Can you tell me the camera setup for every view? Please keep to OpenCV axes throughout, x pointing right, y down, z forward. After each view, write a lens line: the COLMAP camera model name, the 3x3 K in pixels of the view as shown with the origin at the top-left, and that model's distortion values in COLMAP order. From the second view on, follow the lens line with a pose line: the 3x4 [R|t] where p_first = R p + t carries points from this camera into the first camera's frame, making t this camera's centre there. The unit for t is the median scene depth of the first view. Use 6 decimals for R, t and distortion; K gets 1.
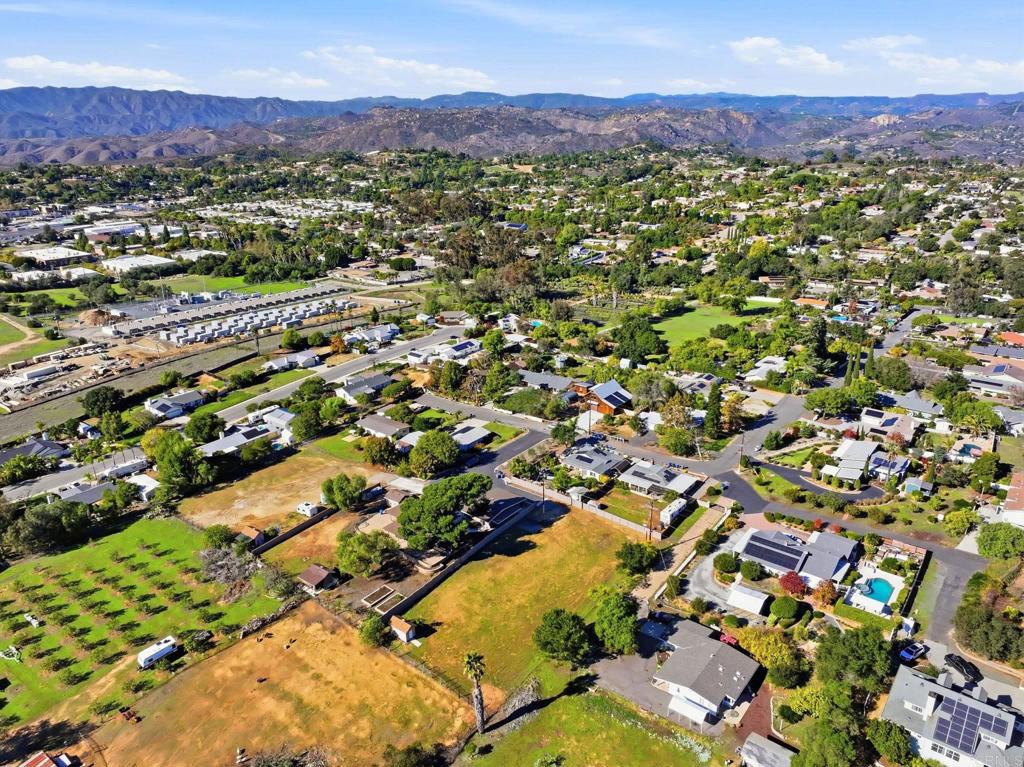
lens RADIAL K [[716.4, 0, 511.9], [0, 716.4, 385.4], [0, 0, 1]] dist [0.002080, 0.012972]
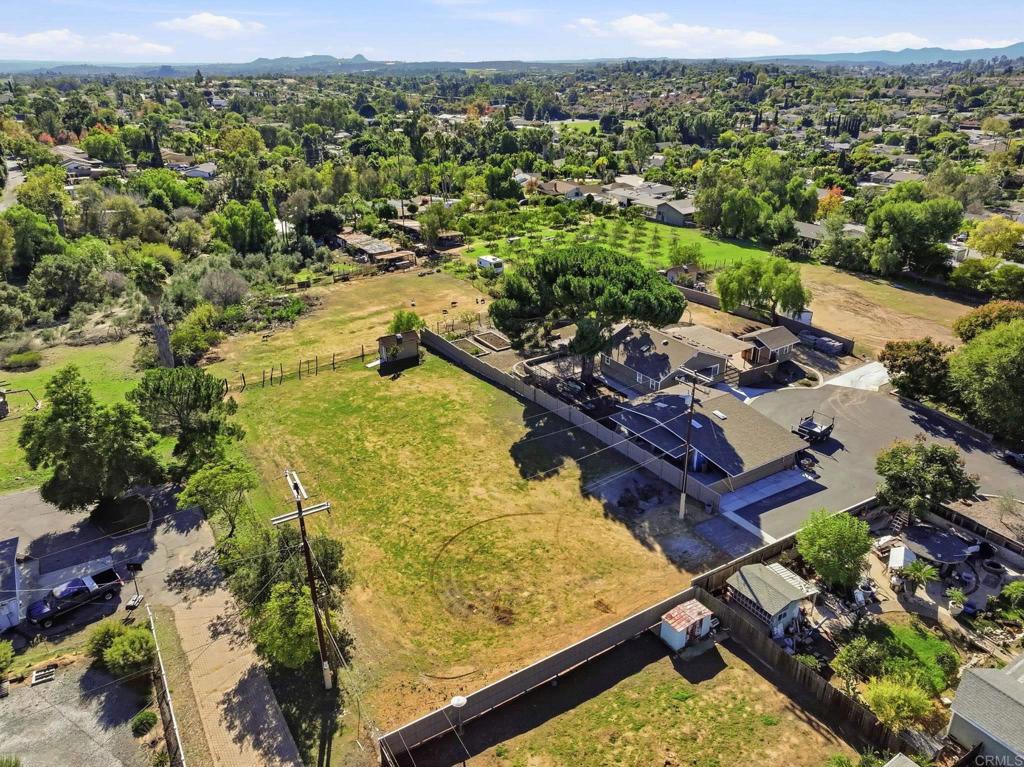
lens RADIAL K [[716.4, 0, 511.7], [0, 716.4, 388.9], [0, 0, 1]] dist [0.002080, 0.012972]
pose [[-0.331302, 0.413369, -0.848154, 0.291656], [-0.317261, 0.797773, 0.512742, -0.006411], [0.888586, 0.438958, -0.133158, 0.874467]]
